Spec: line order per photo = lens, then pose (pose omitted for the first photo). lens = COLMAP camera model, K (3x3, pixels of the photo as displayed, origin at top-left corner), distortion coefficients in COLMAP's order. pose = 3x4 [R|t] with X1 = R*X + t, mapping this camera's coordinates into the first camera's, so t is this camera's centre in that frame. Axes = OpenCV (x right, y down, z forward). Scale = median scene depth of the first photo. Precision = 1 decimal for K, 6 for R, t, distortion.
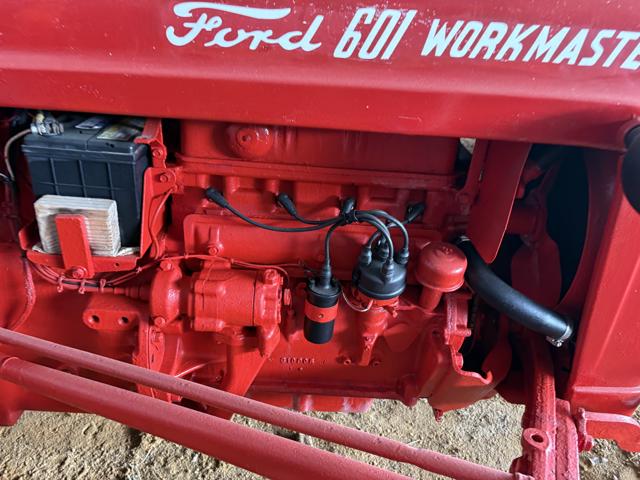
lens RADIAL K [[492.8, 0, 317.8], [0, 492.8, 241.5], [0, 0, 1]] dist [0.035584, -0.037254]
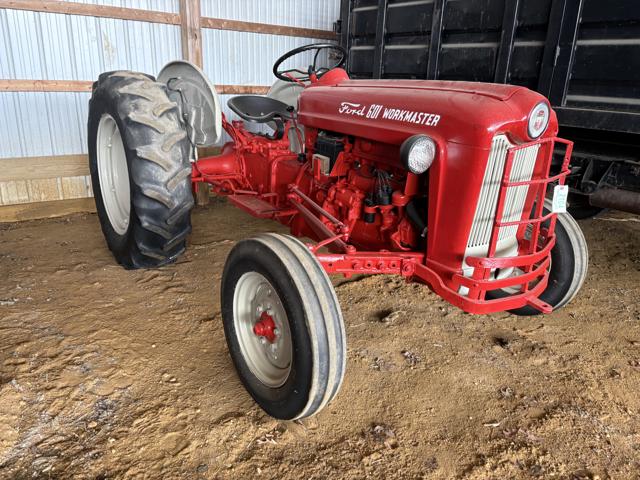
lens RADIAL K [[492.8, 0, 325.0], [0, 492.8, 251.4], [0, 0, 1]] dist [0.035584, -0.037254]
pose [[0.580499, 0.252542, -0.774108, 2.909594], [-0.406864, 0.913461, -0.007101, 0.673372], [0.705324, 0.319079, 0.633014, -1.189224]]
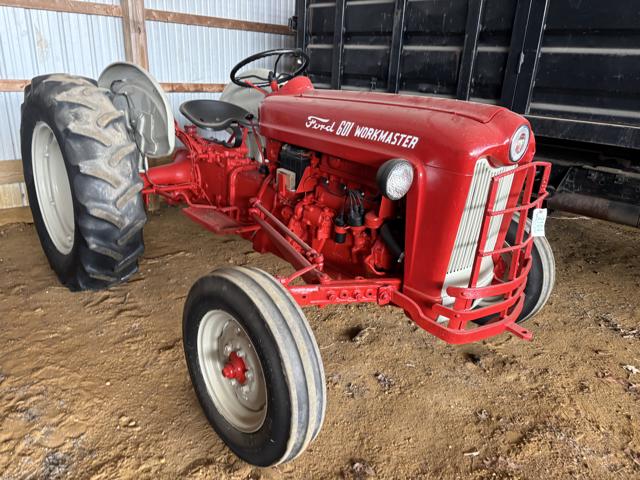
lens RADIAL K [[492.8, 0, 326.0], [0, 492.8, 259.9], [0, 0, 1]] dist [0.035584, -0.037254]
pose [[0.658502, 0.265048, -0.704361, 2.595906], [-0.384194, 0.923177, -0.011793, 0.487853], [0.647125, 0.278377, 0.709744, -1.201033]]
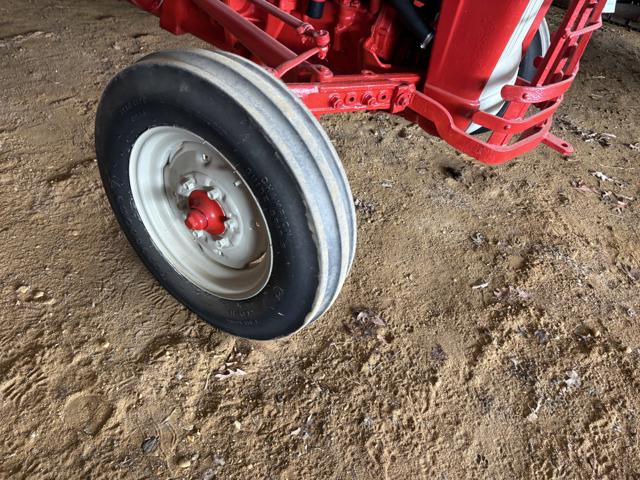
lens RADIAL K [[492.8, 0, 341.8], [0, 492.8, 251.9], [0, 0, 1]] dist [0.035584, -0.037254]
pose [[0.815790, 0.444954, -0.369462, 1.572409], [-0.381733, 0.894165, 0.233984, 0.719949], [0.434473, -0.049846, 0.899305, -0.814169]]
